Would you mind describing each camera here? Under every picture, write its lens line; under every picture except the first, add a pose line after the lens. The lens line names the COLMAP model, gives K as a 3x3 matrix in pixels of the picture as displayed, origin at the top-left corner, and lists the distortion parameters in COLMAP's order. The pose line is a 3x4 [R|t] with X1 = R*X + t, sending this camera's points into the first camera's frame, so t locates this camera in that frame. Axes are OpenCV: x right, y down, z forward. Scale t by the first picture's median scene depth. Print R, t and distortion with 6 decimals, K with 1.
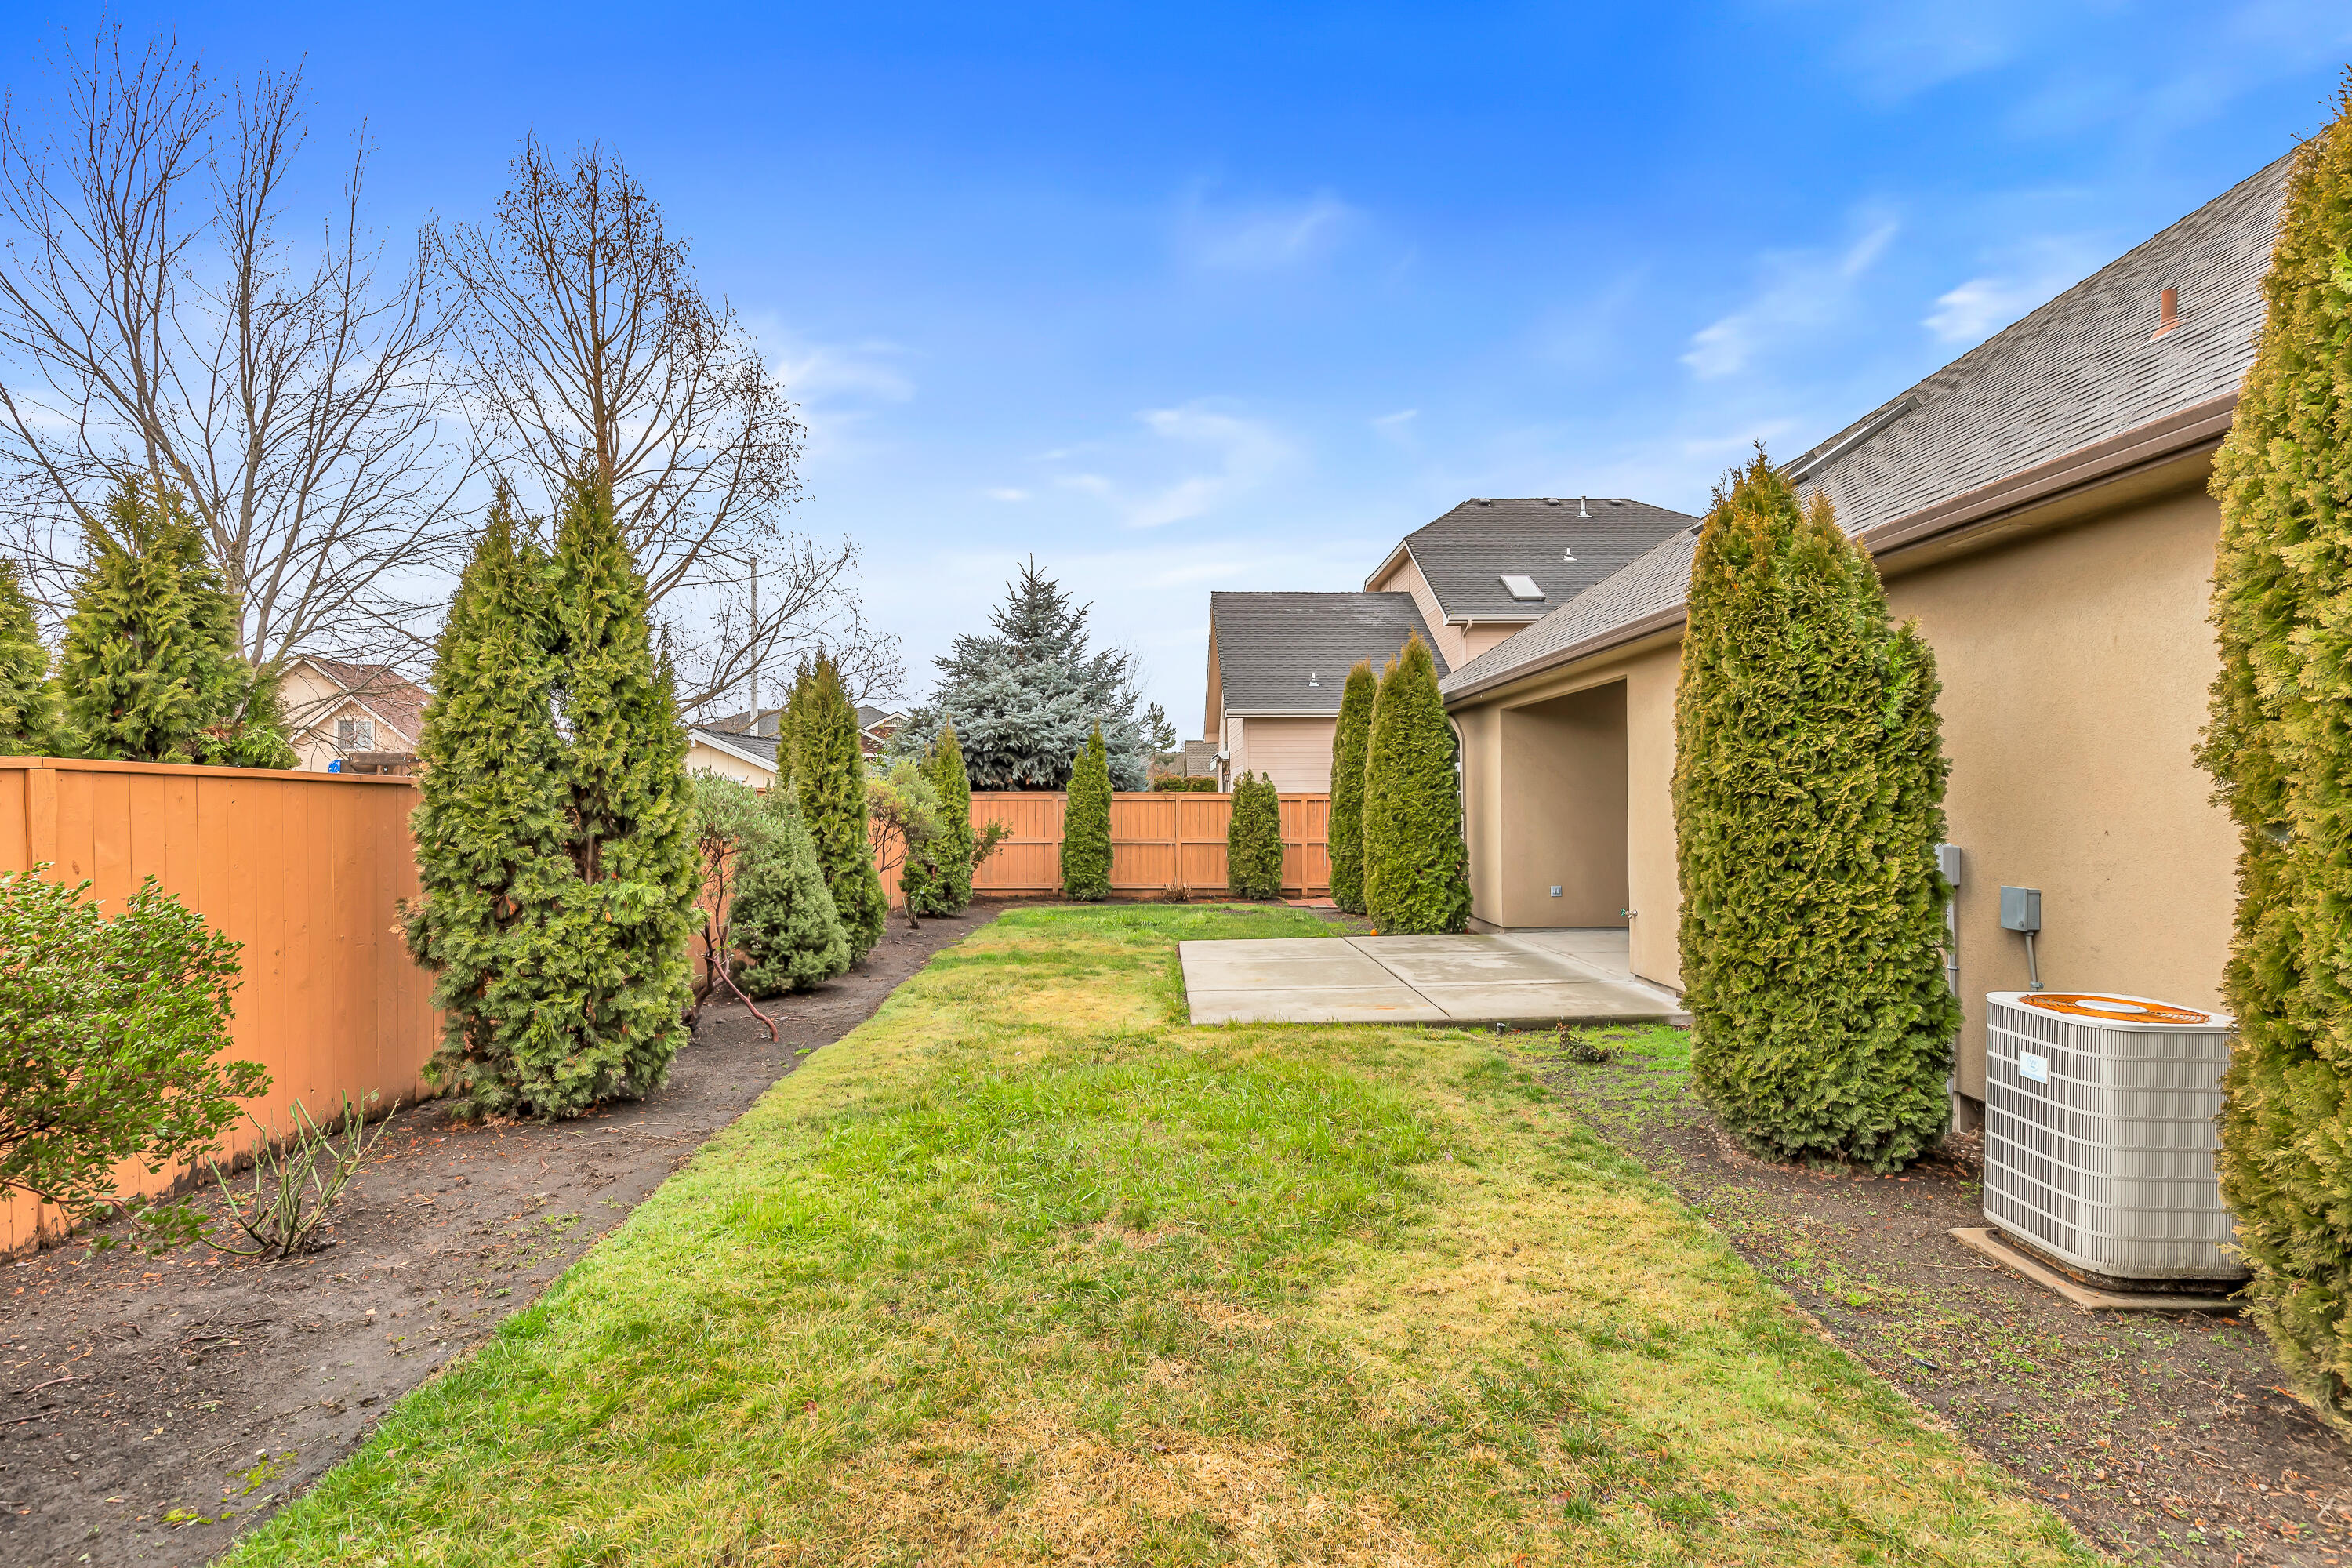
lens RADIAL K [[1095.4, 0, 1174.5], [0, 1095.4, 792.6], [0, 0, 1]] dist [0.023323, -0.006695]
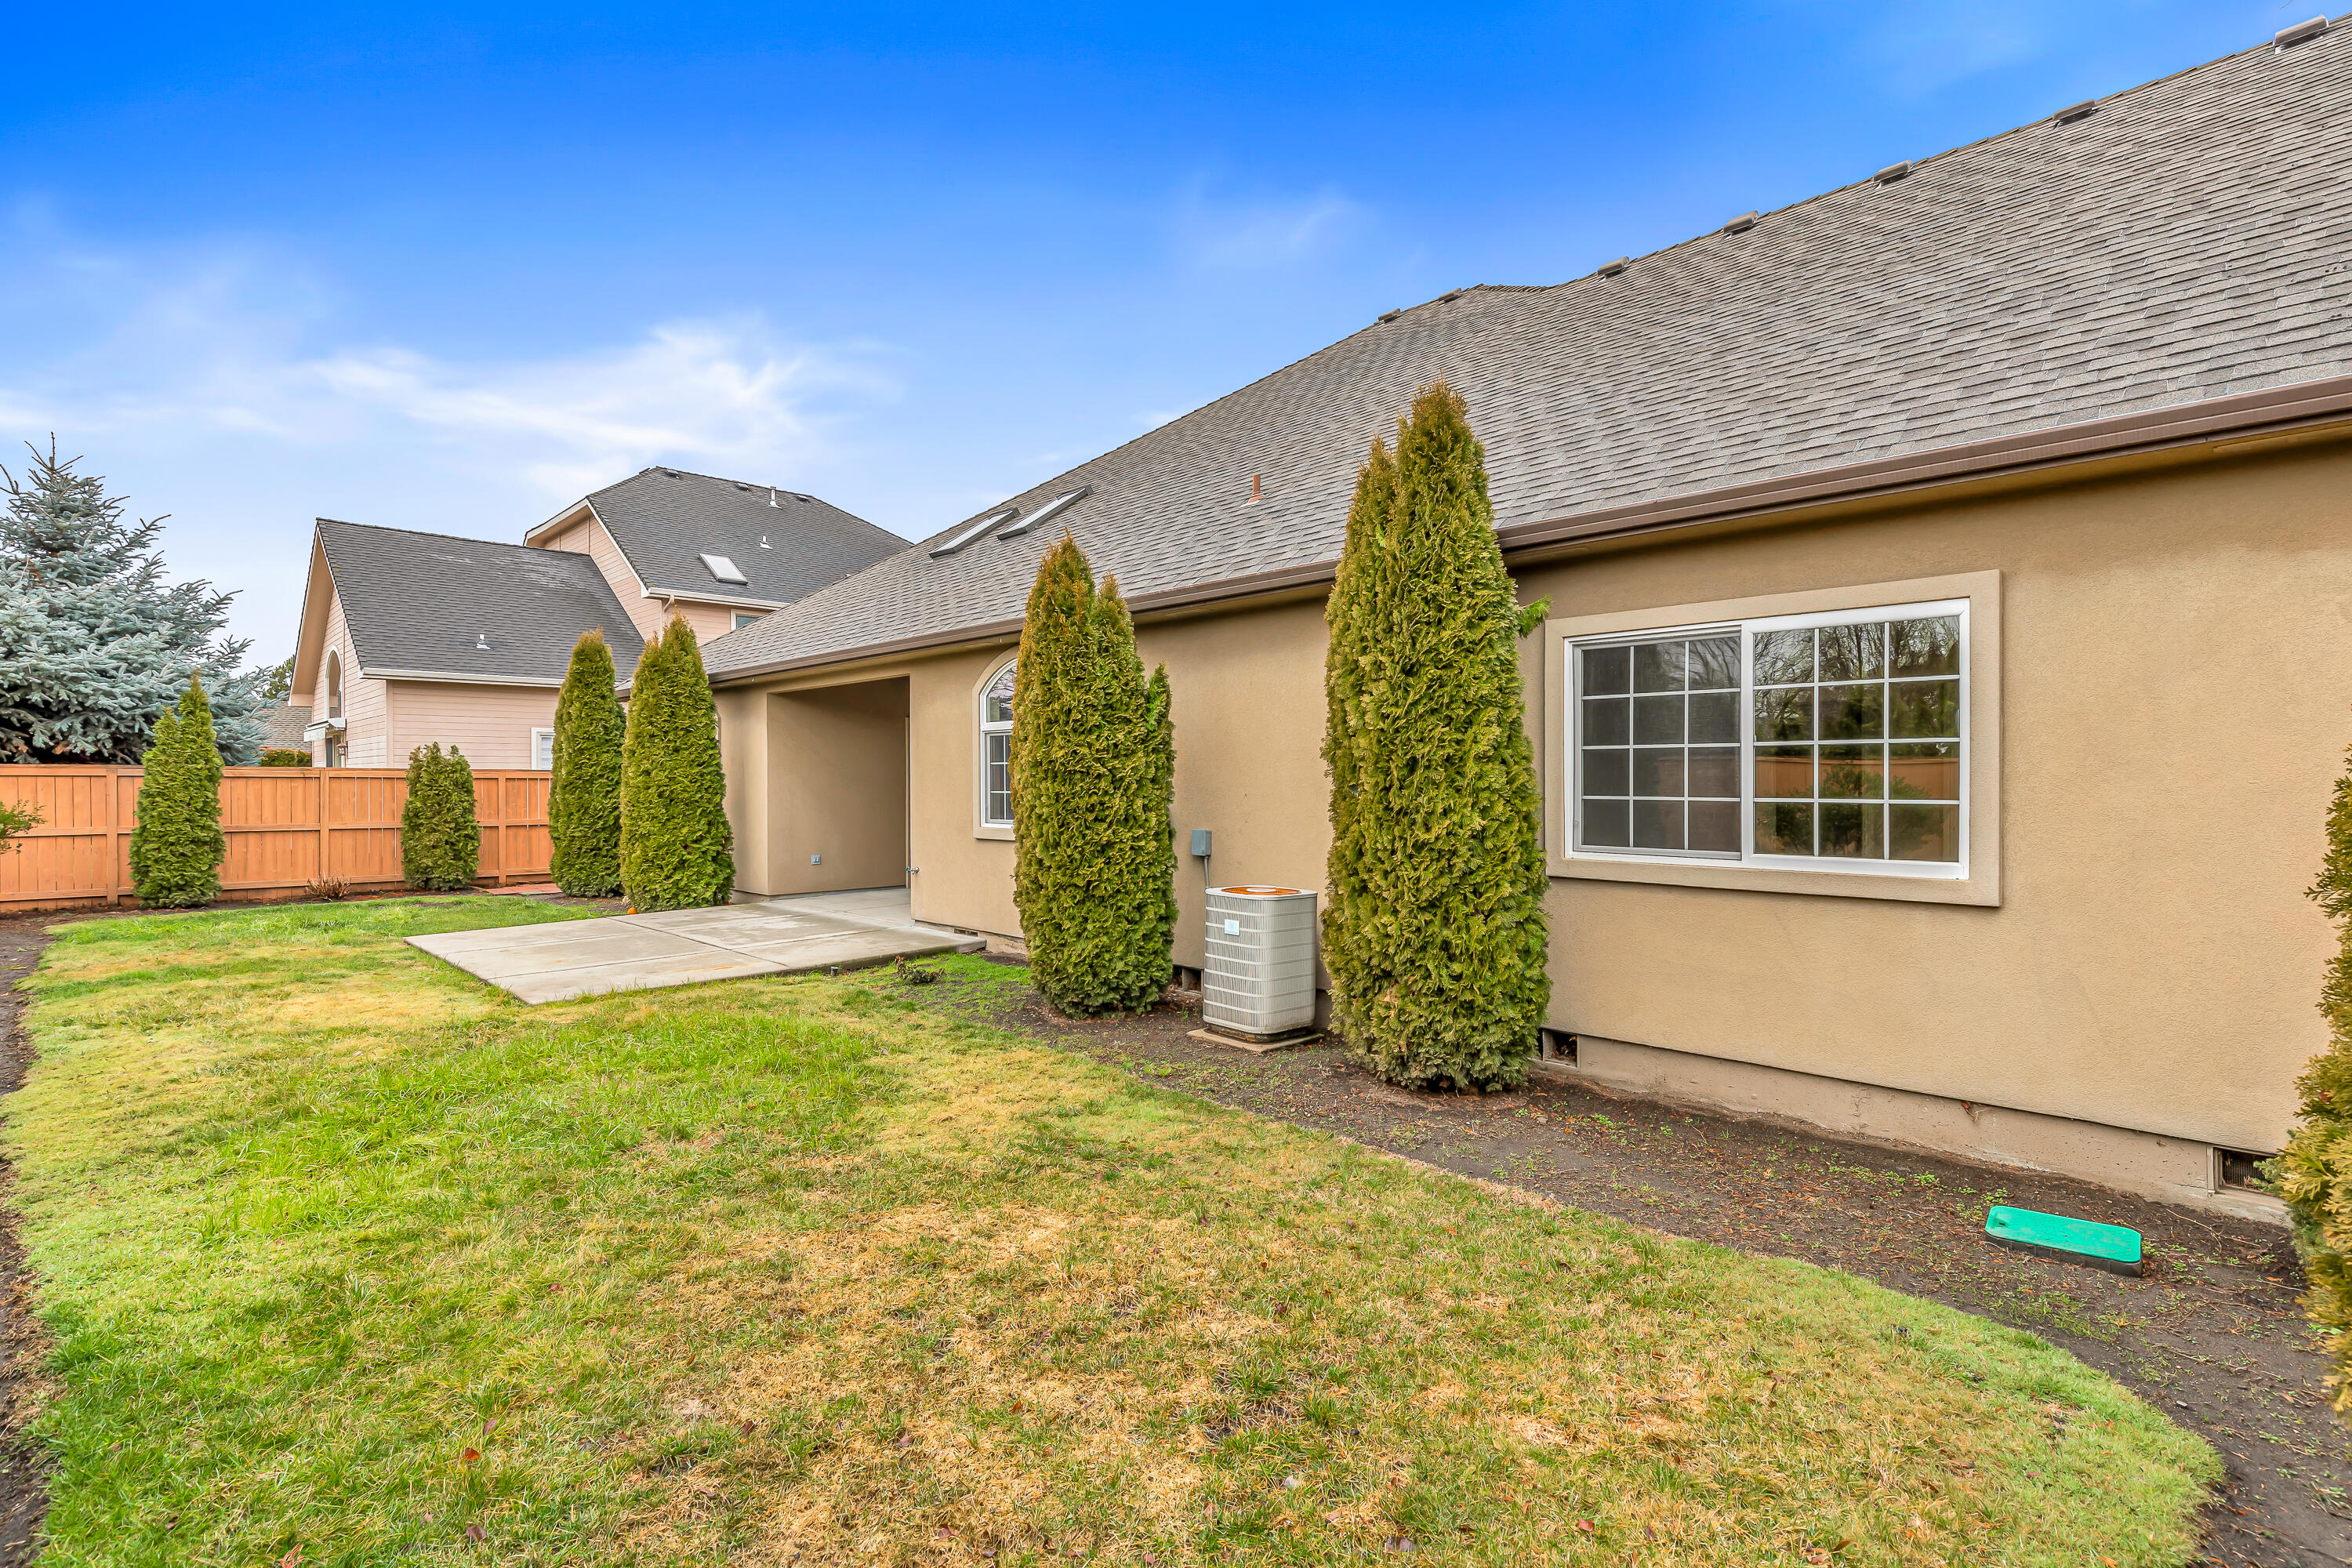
lens RADIAL K [[1095.4, 0, 1172.3], [0, 1095.4, 786.9], [0, 0, 1]] dist [0.023323, -0.006695]
pose [[0.738962, -0.001729, 0.673744, -0.367716], [-0.006953, 0.999924, 0.010192, 0.006477], [-0.673711, -0.012216, 0.738894, -0.171490]]
